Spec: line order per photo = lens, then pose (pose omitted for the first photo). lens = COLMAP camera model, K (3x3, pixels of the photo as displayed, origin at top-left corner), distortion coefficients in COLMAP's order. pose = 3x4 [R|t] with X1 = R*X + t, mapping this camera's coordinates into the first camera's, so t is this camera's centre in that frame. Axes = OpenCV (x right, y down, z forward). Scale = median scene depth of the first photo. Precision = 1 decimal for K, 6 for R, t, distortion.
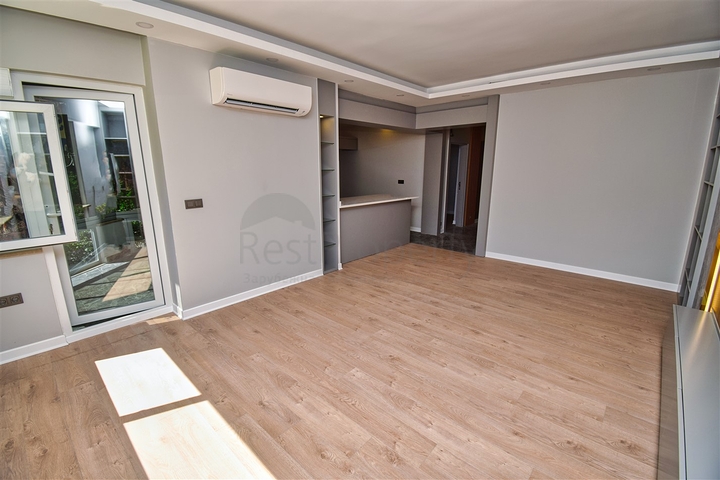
lens RADIAL K [[320.5, 0, 359.0], [0, 320.5, 237.4], [0, 0, 1]] dist [0.014657, -0.021543]
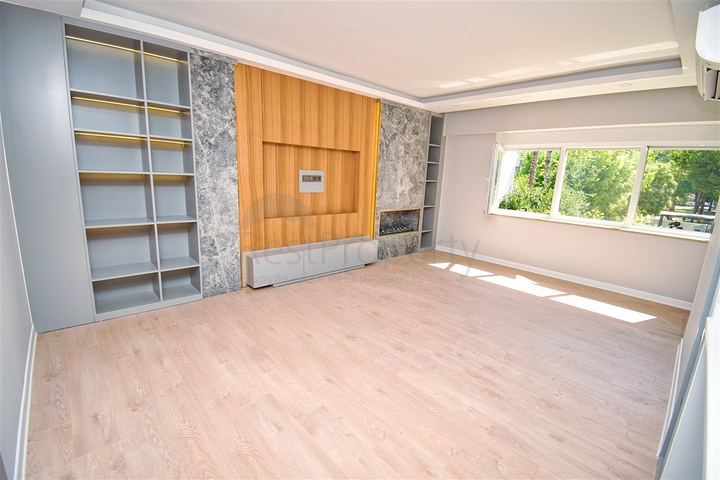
lens RADIAL K [[320.5, 0, 359.0], [0, 320.5, 237.4], [0, 0, 1]] dist [0.014657, -0.021543]
pose [[-0.995416, -0.060002, 0.074479, 0.303561], [-0.024832, 0.914160, 0.404592, -0.353365], [-0.092362, 0.400888, -0.911459, 1.659672]]
